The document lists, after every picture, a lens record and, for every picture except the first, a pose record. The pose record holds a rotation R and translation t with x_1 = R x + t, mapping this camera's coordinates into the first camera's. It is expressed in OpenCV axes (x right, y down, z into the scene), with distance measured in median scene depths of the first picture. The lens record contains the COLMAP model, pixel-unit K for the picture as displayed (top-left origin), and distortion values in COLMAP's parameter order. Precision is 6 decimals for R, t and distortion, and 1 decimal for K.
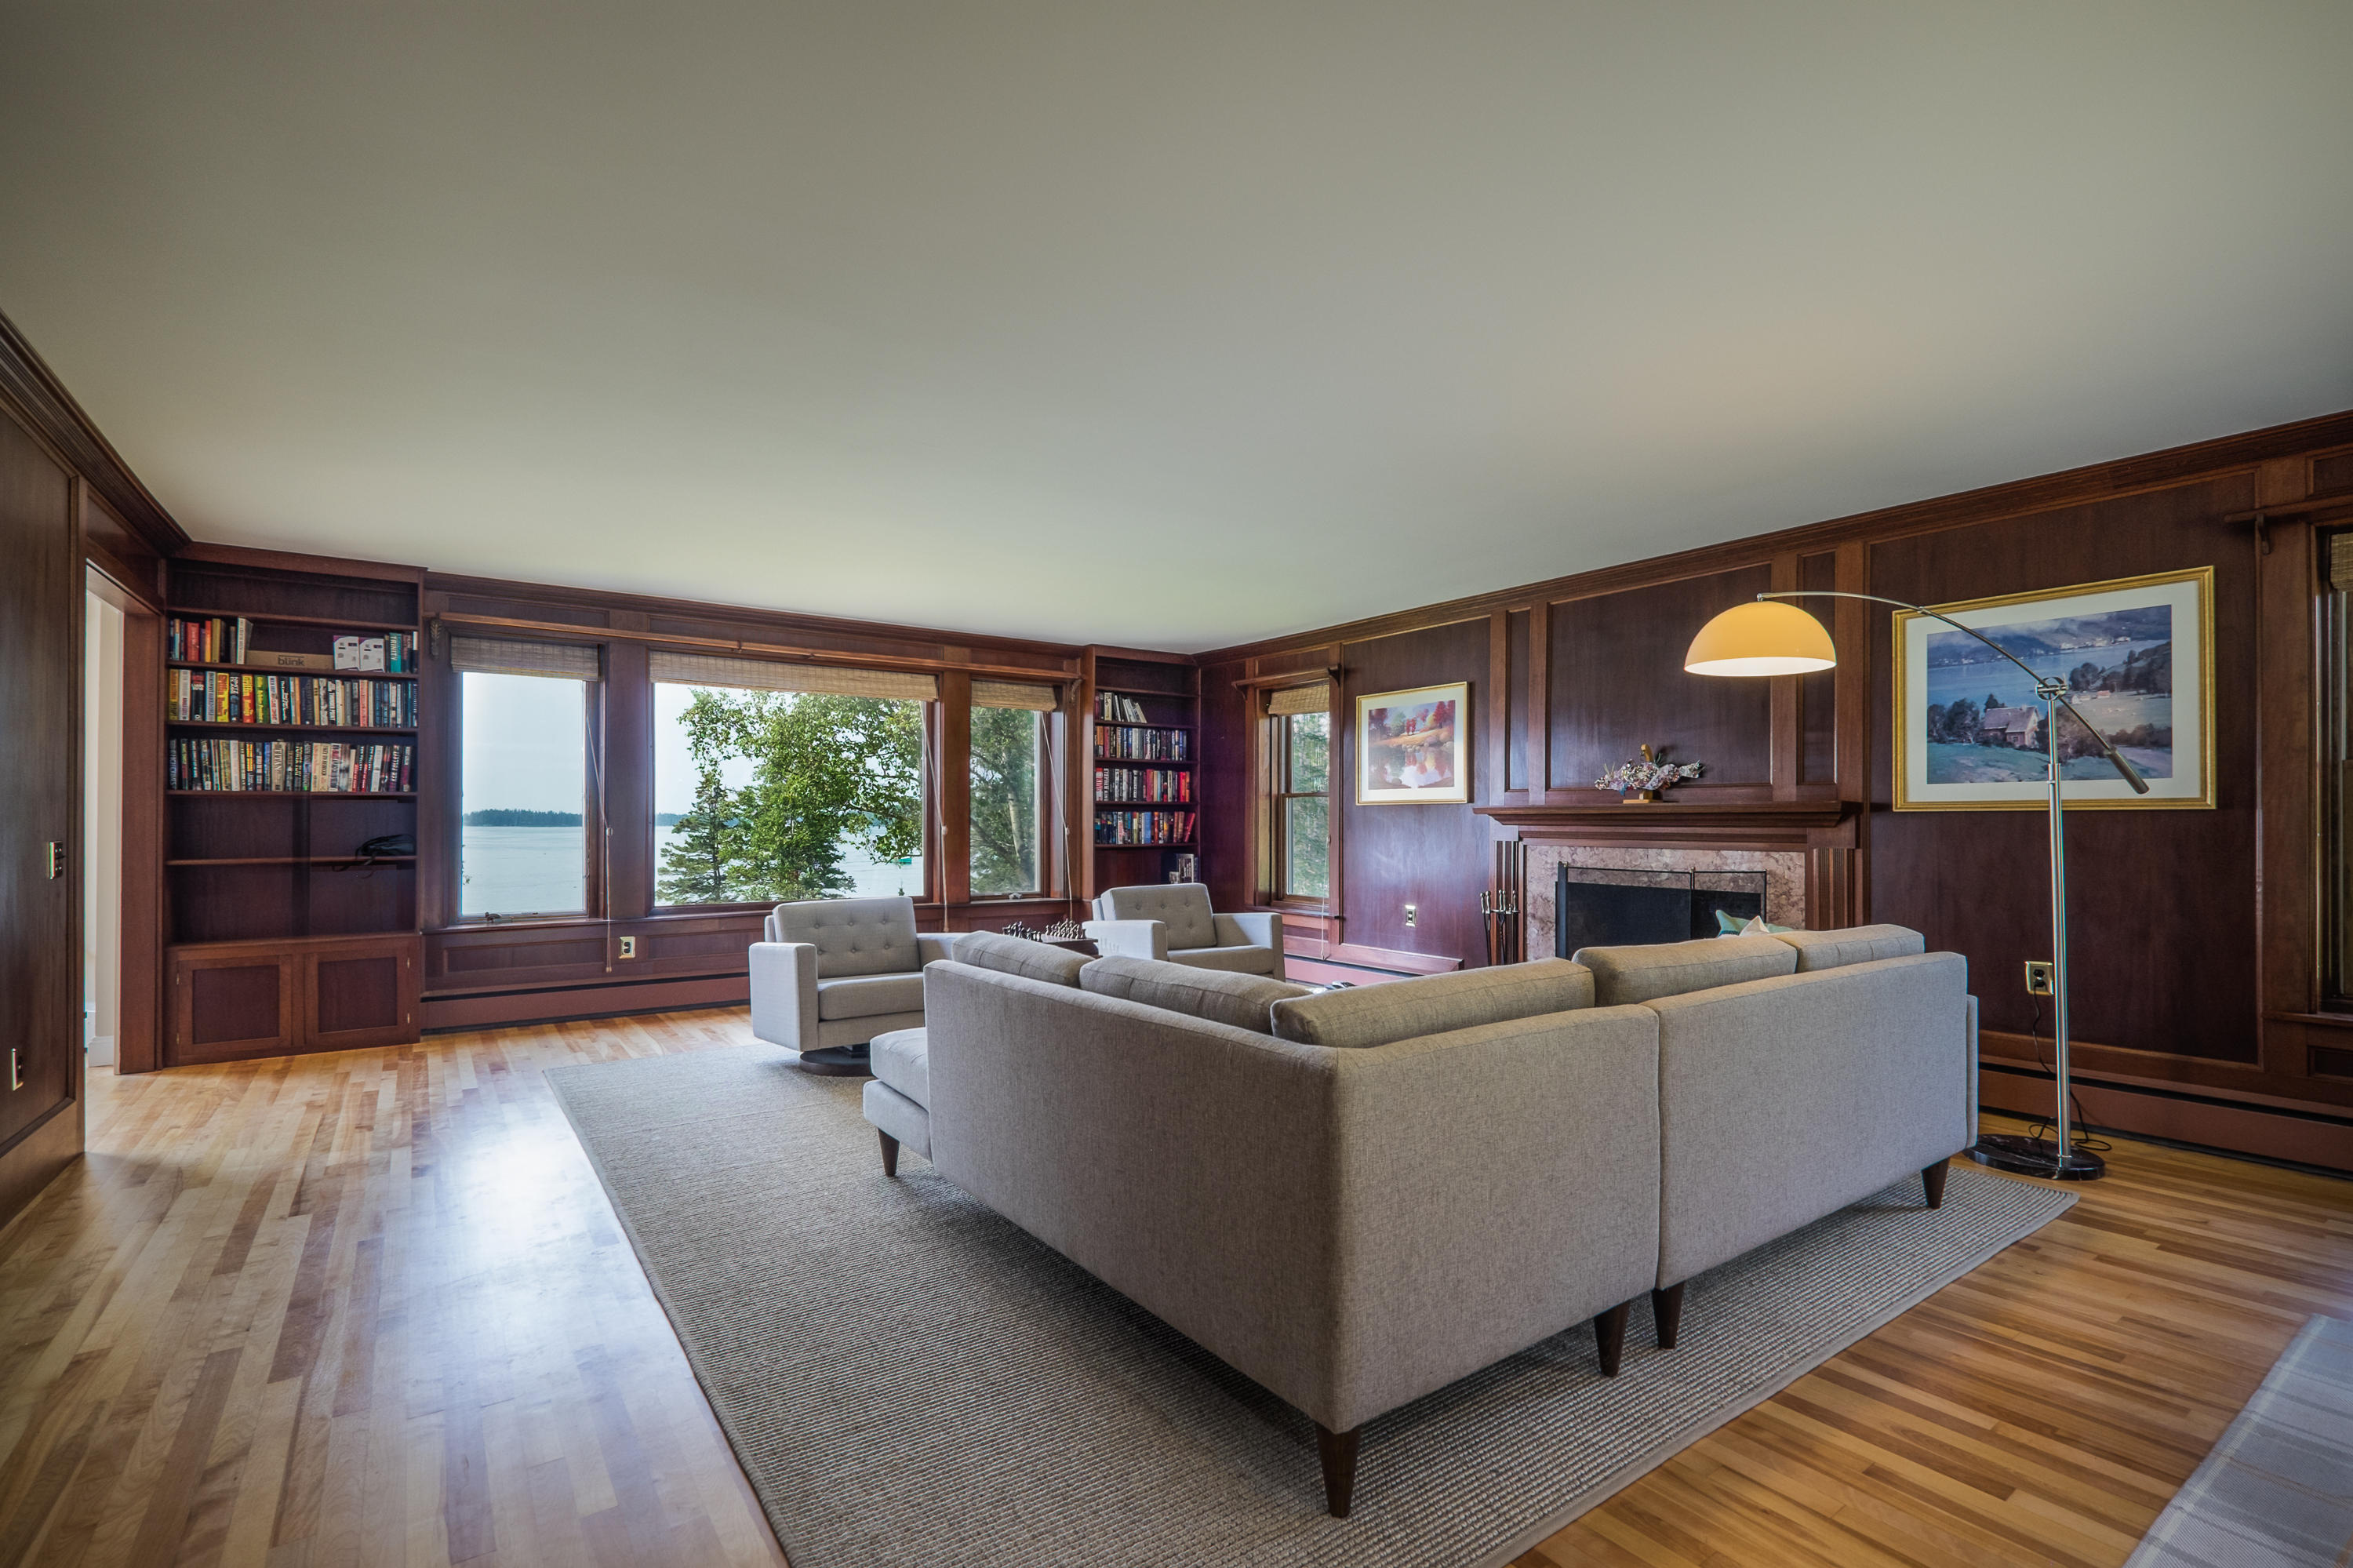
lens RADIAL K [[1040.2, 0, 1169.1], [0, 1040.2, 800.2], [0, 0, 1]] dist [0.001526, -0.000112]
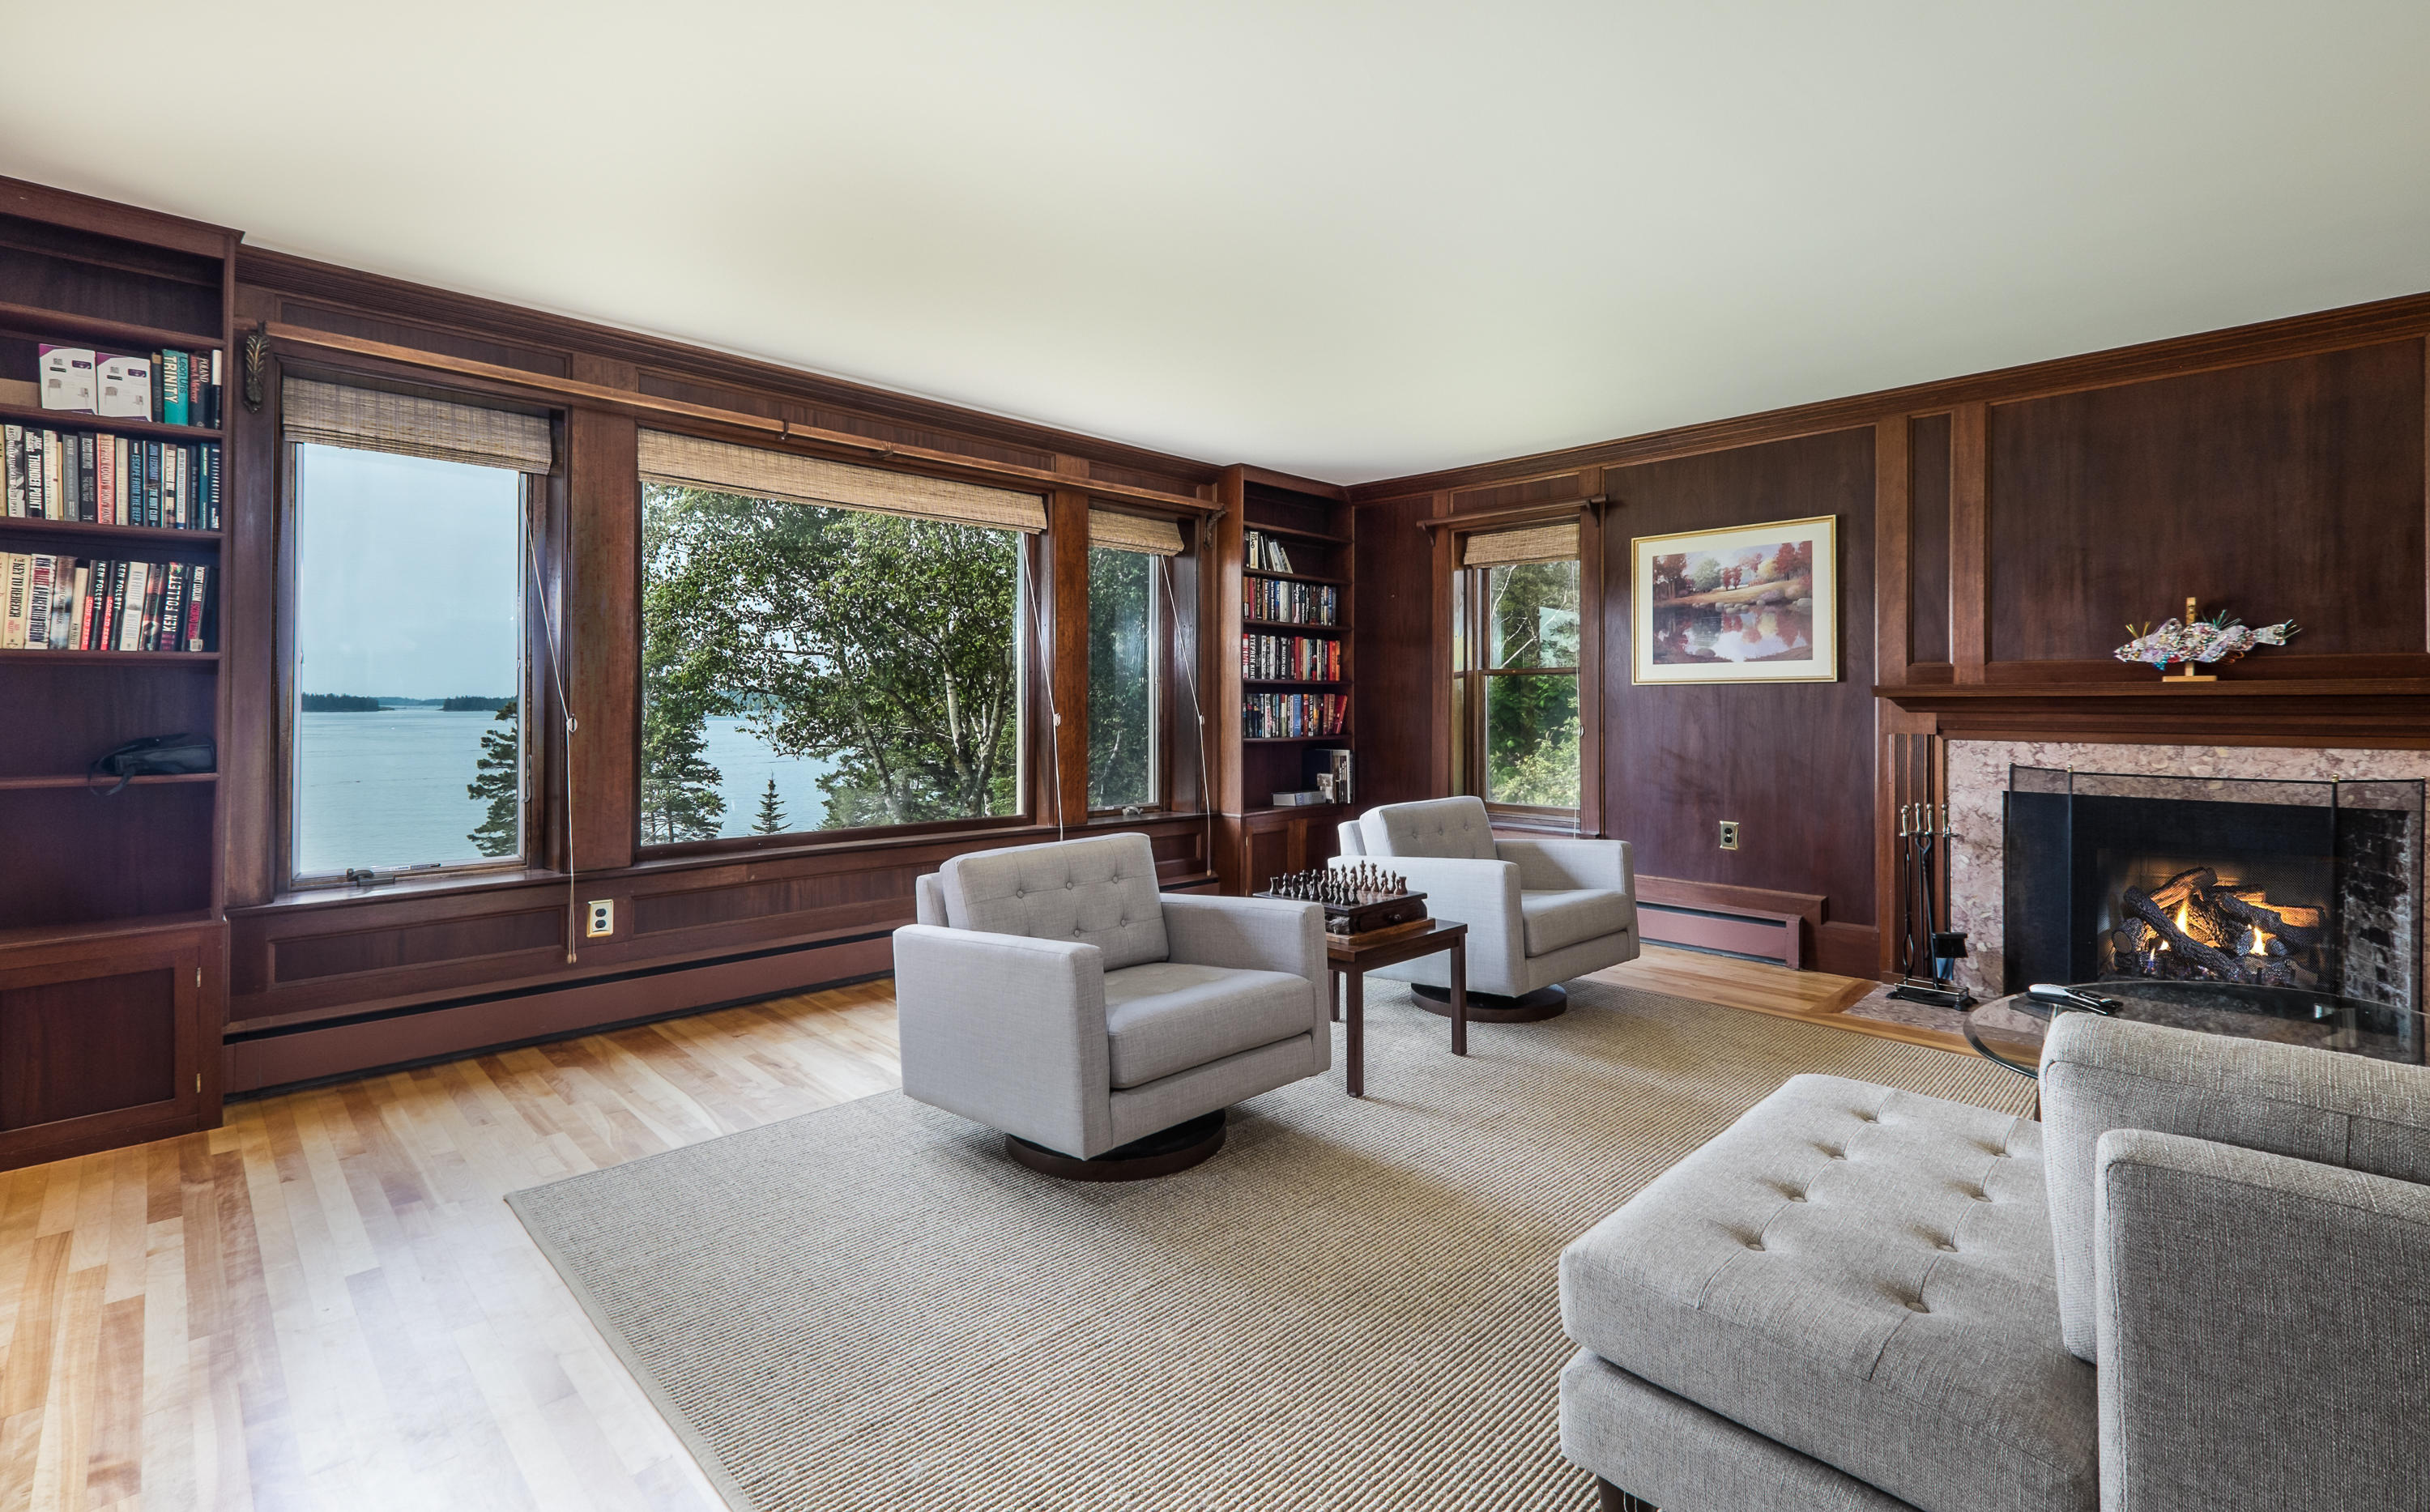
lens RADIAL K [[1062.8, 0, 1206.8], [0, 1062.8, 680.6], [0, 0, 1]] dist [-0.009706, 0.002107]
pose [[0.987950, 0.003622, 0.154729, -0.270589], [-0.003120, 0.999989, -0.003490, 0.005867], [-0.154740, 0.002965, 0.987951, 0.343338]]
